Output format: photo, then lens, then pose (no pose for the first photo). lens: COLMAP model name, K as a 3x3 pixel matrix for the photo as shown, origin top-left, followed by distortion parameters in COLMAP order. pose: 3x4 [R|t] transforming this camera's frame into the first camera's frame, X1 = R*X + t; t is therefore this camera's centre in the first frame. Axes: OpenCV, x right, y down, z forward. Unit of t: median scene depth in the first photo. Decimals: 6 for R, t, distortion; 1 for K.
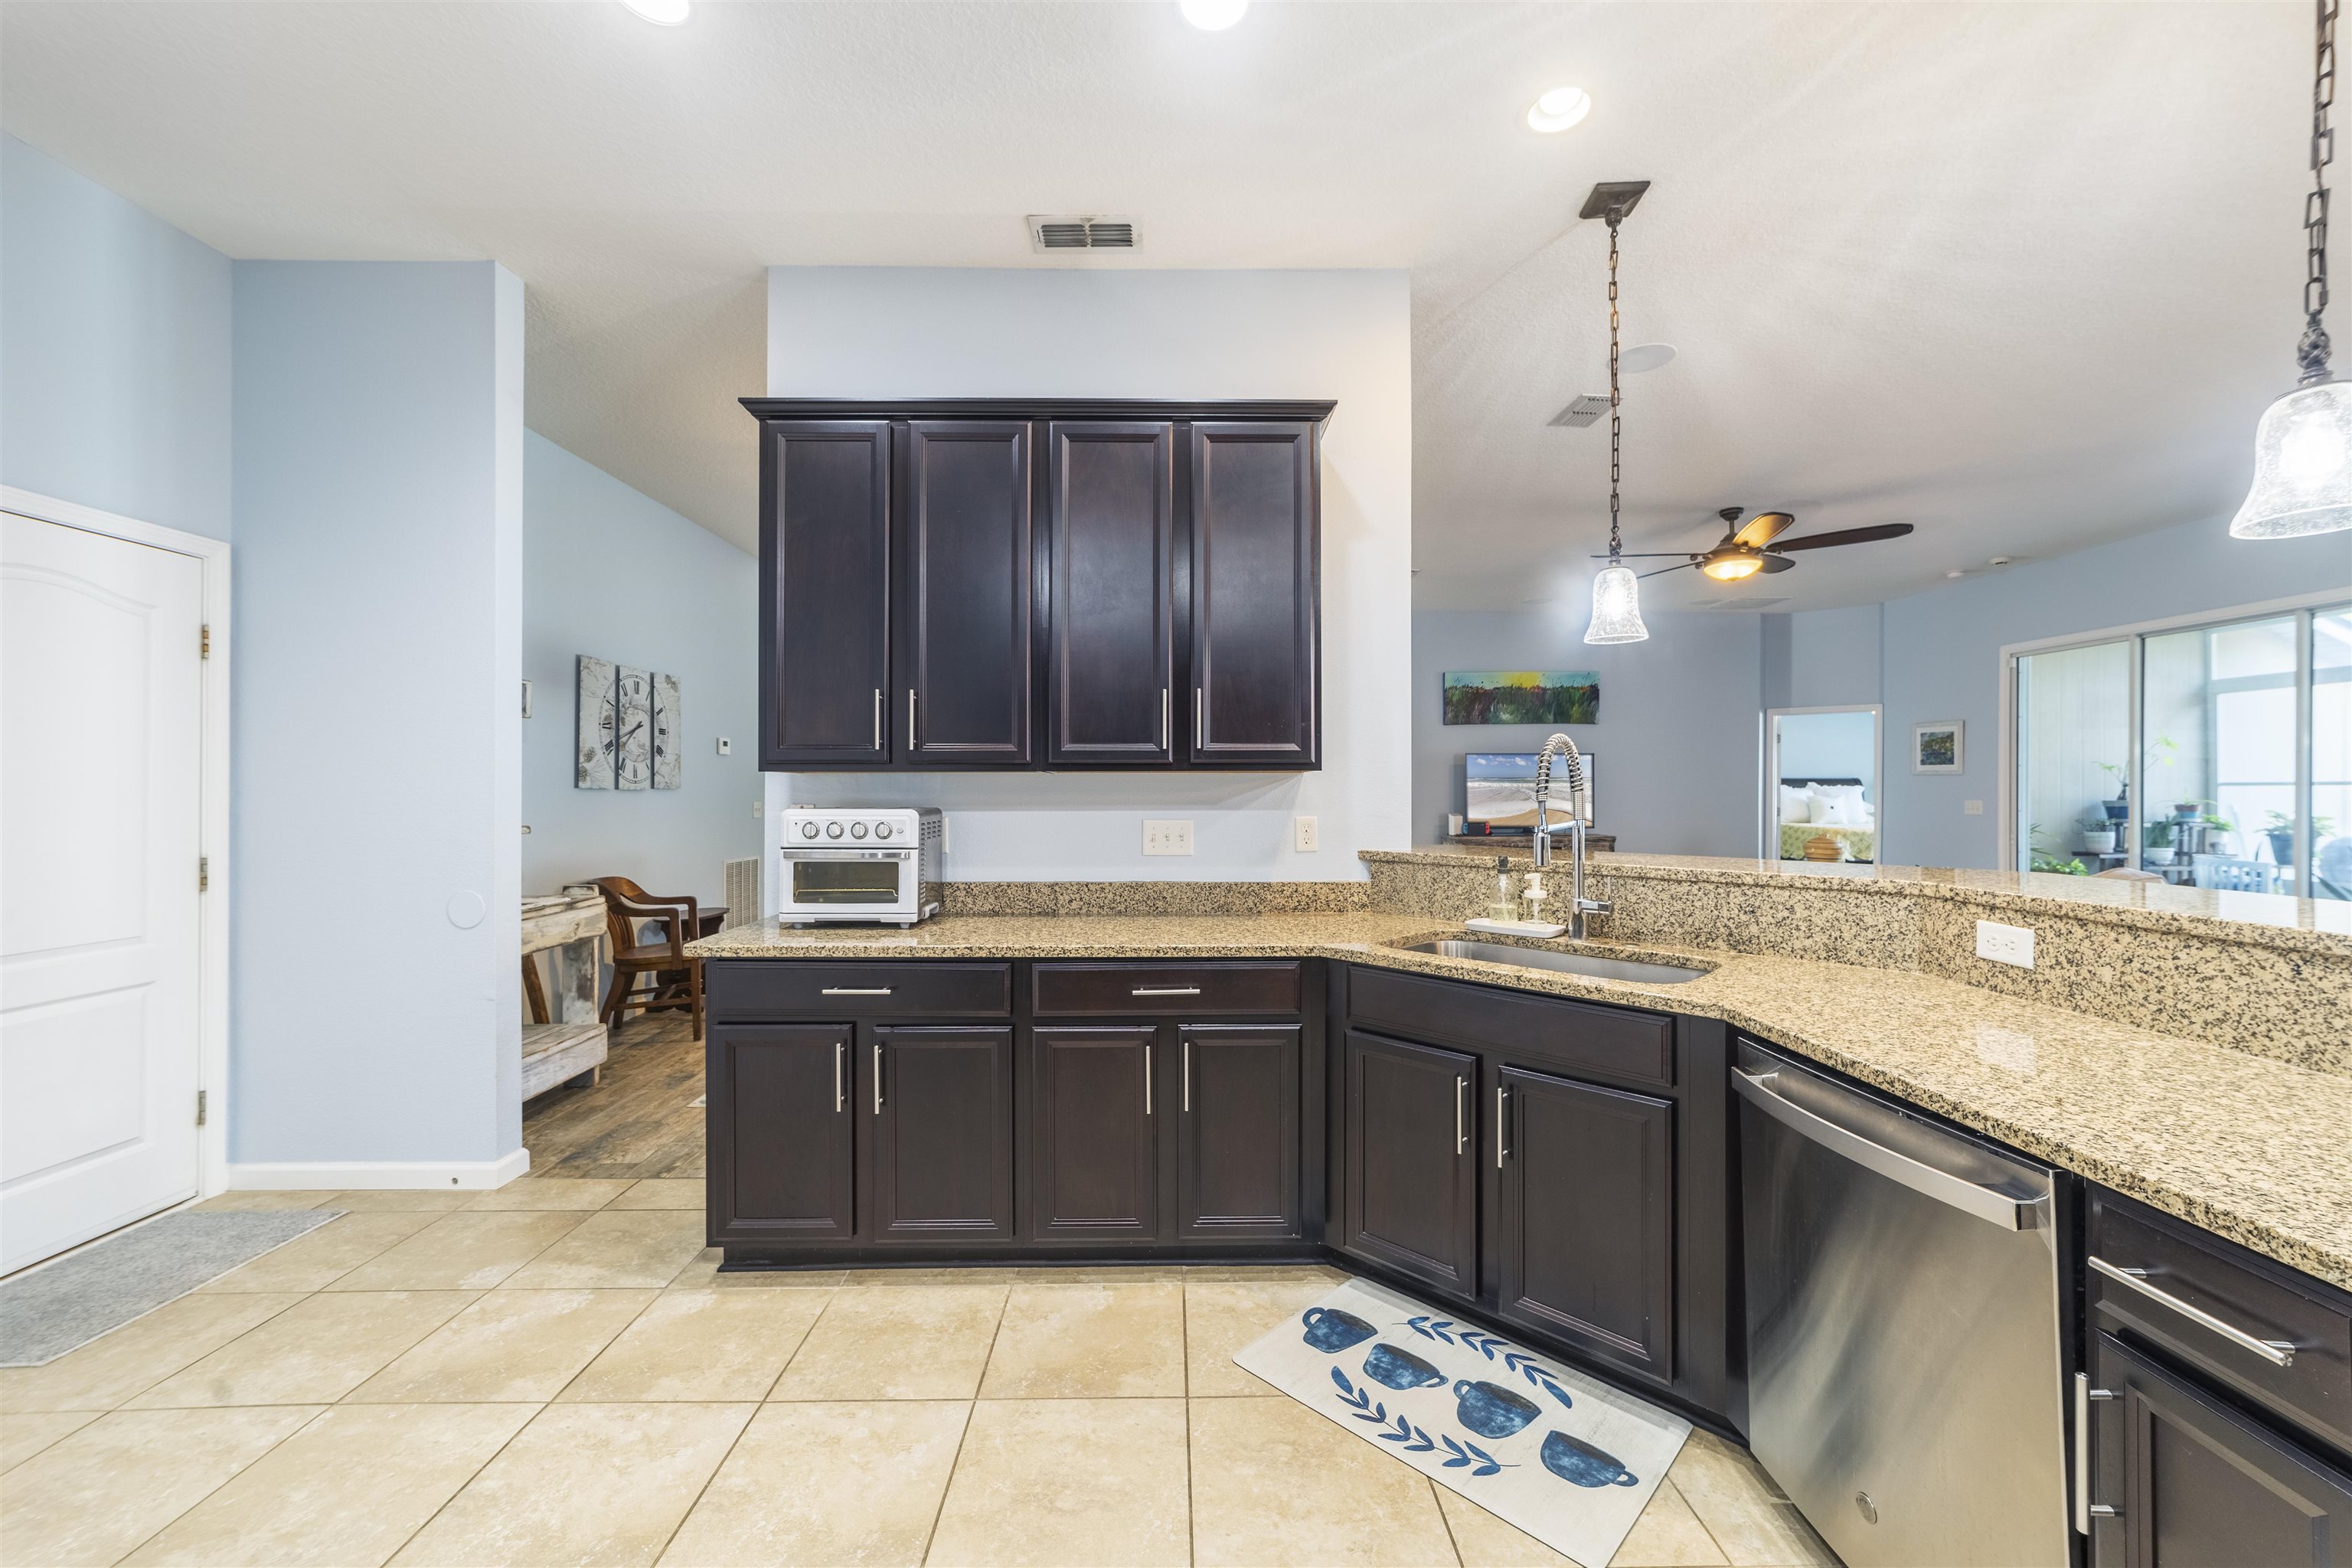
lens RADIAL K [[917.8, 0, 1176.0], [0, 917.8, 784.0], [0, 0, 1]] dist [-0.001496, 0.000355]
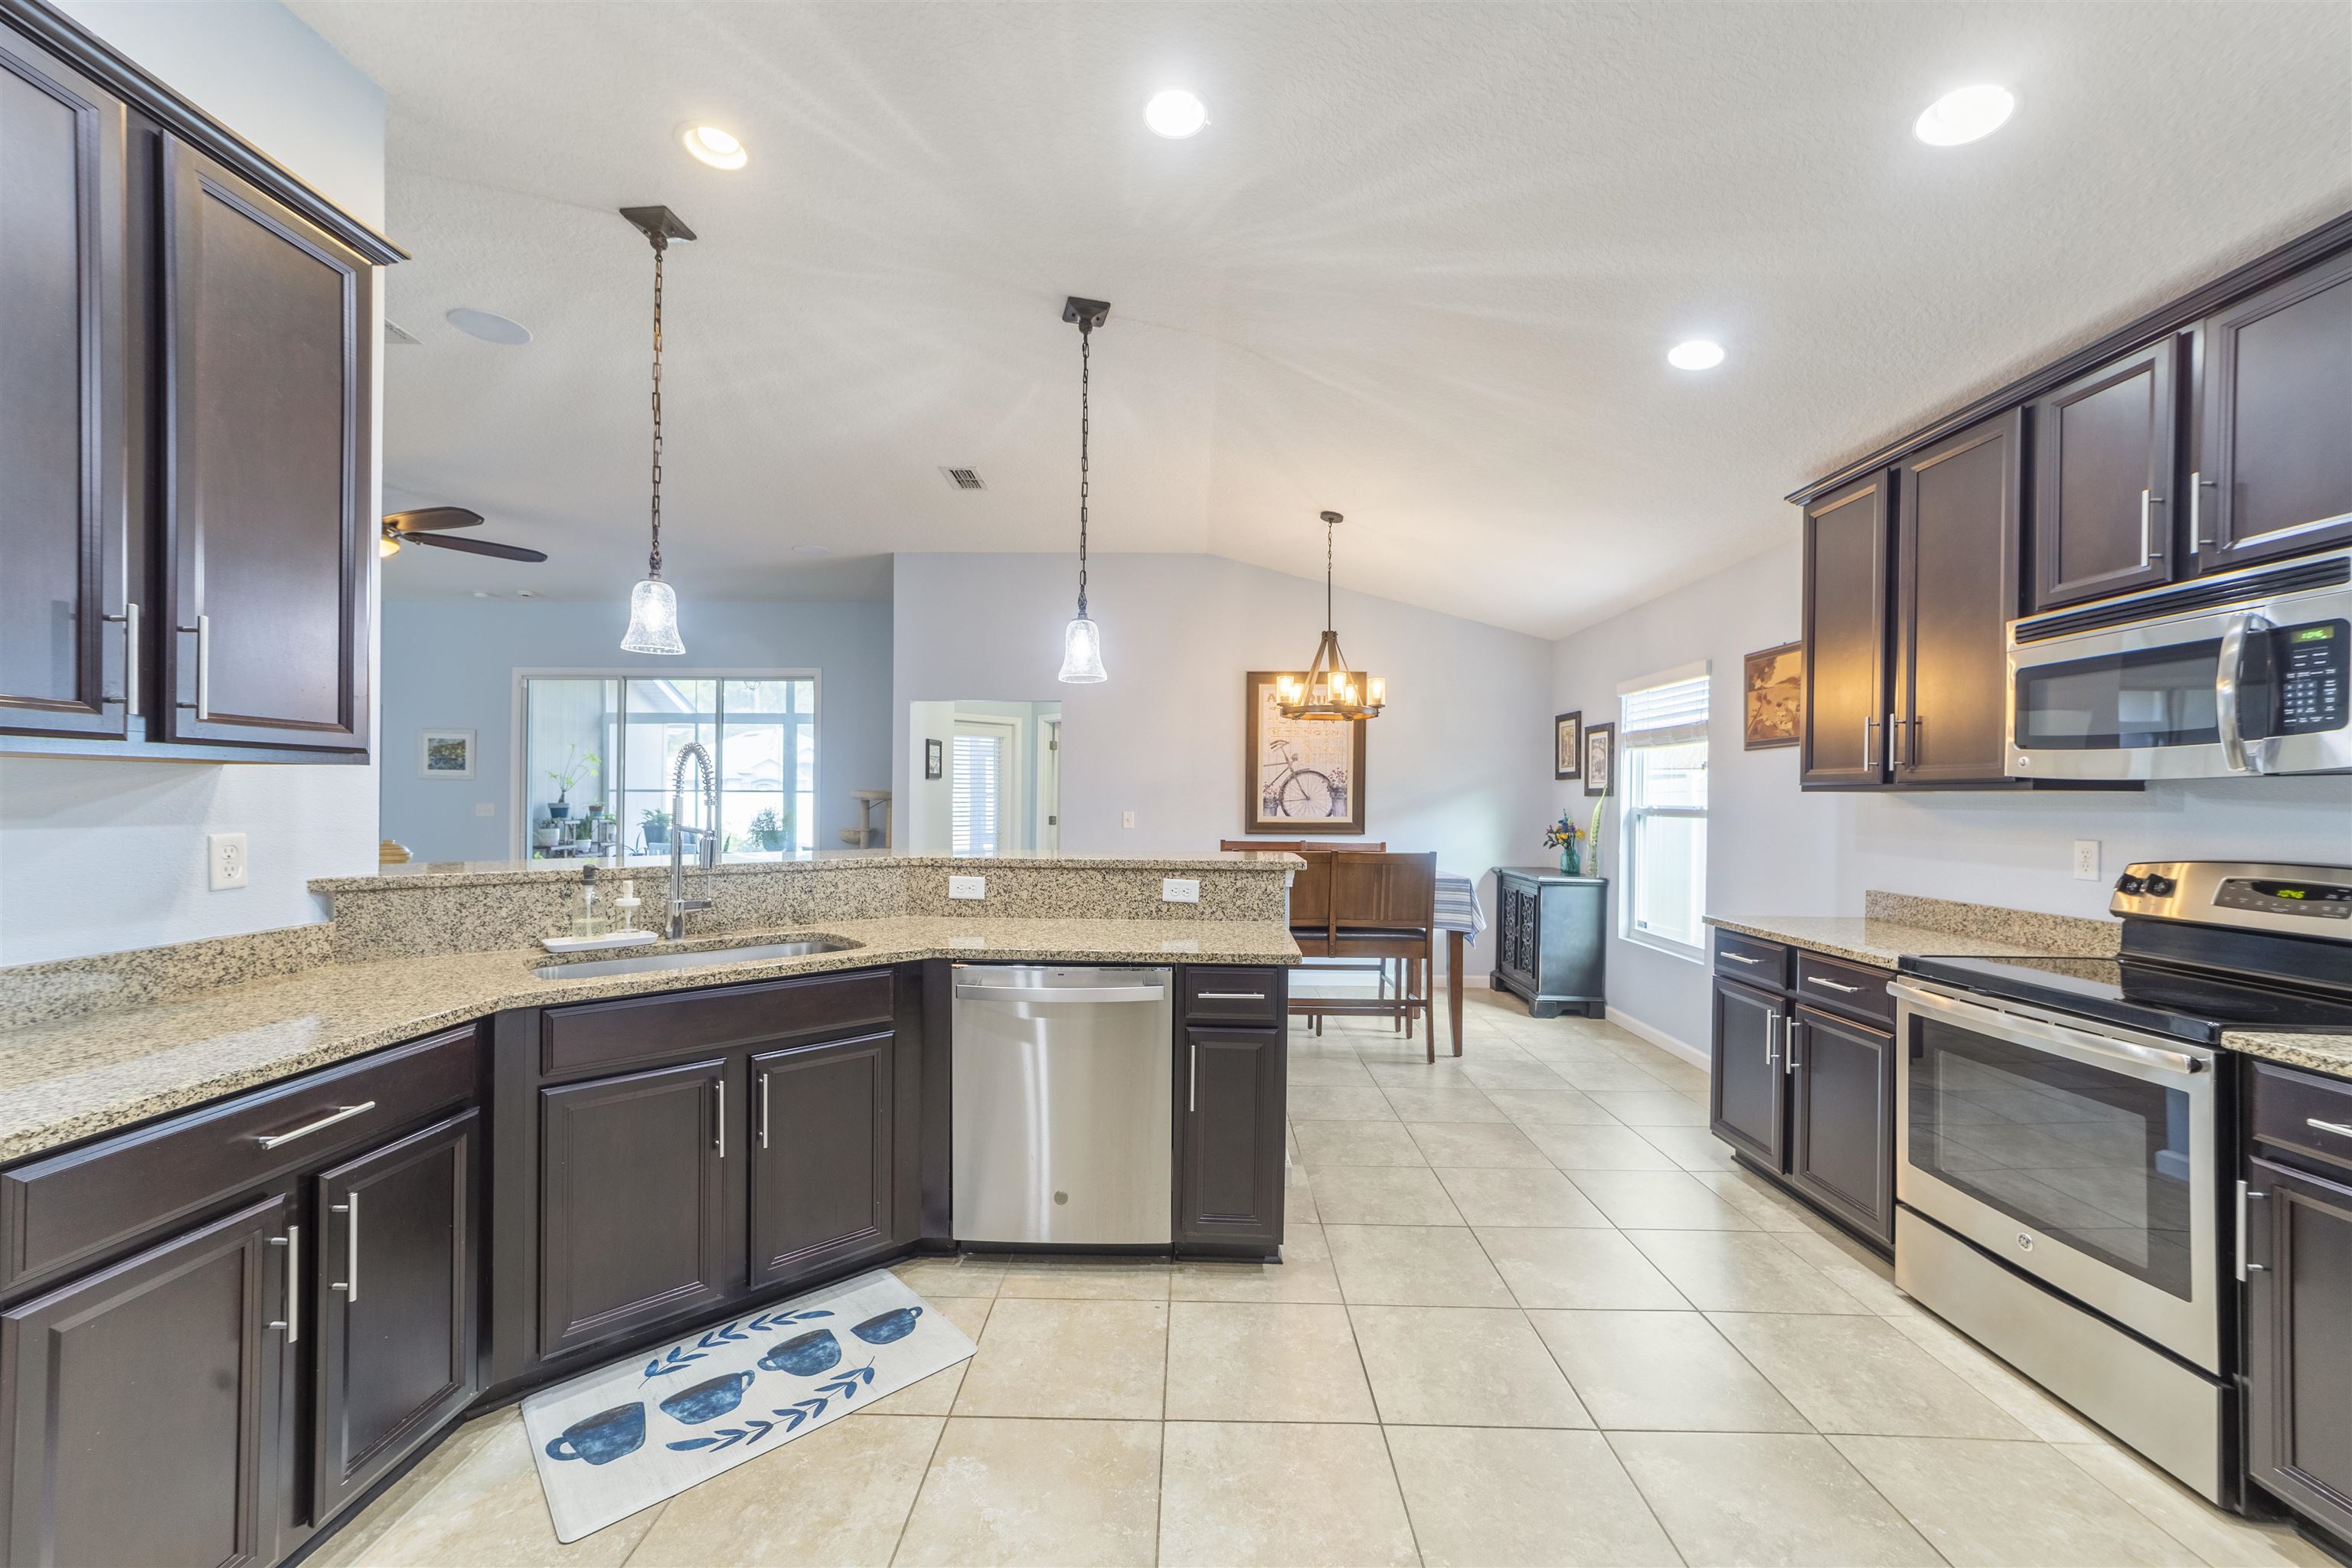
lens RADIAL K [[912.7, 0, 1170.4], [0, 912.7, 798.1], [0, 0, 1]] dist [0.008044, 0.000063]
pose [[0.046739, 0.002112, 0.998905, -0.532508], [-0.014653, 0.999892, -0.001428, 0.002713], [-0.998800, -0.014570, 0.046764, 0.369992]]
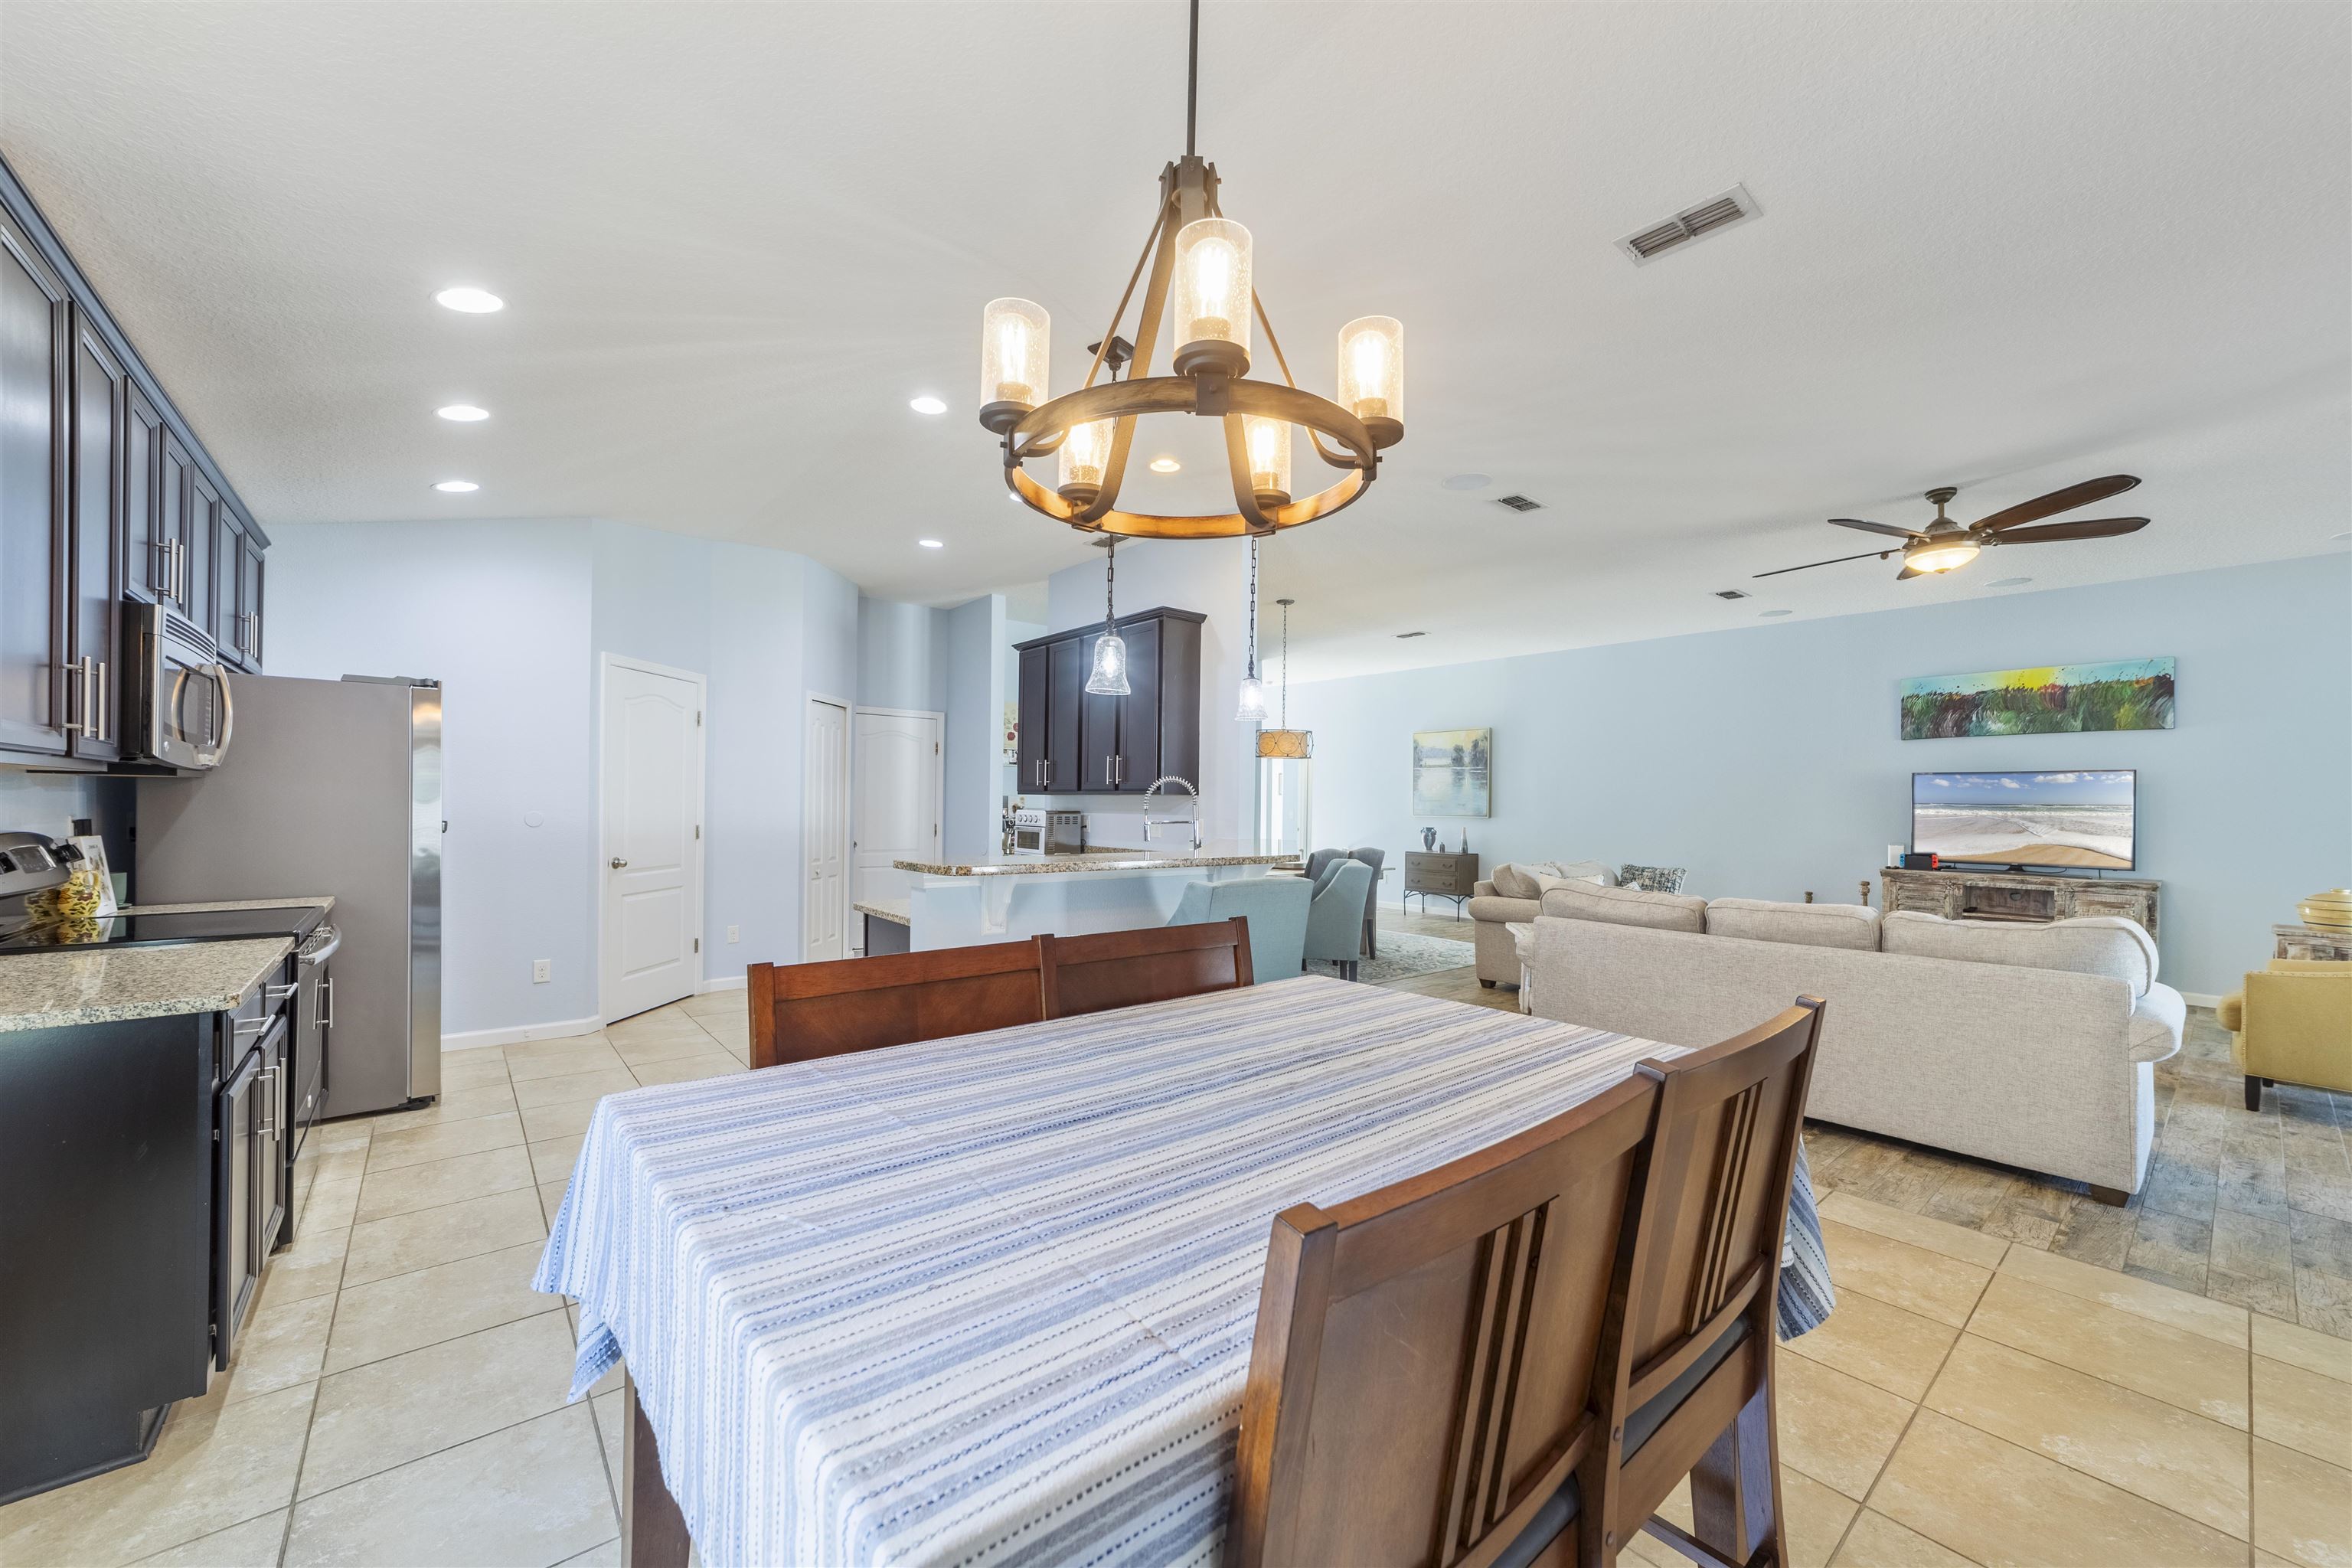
lens RADIAL K [[912.7, 0, 1170.4], [0, 912.7, 798.1], [0, 0, 1]] dist [0.008044, 0.000063]
pose [[0.641277, 0.001801, -0.767307, 1.750331], [-0.008782, 0.999949, -0.004993, 0.000816], [0.767259, 0.009941, 0.641260, -0.258387]]
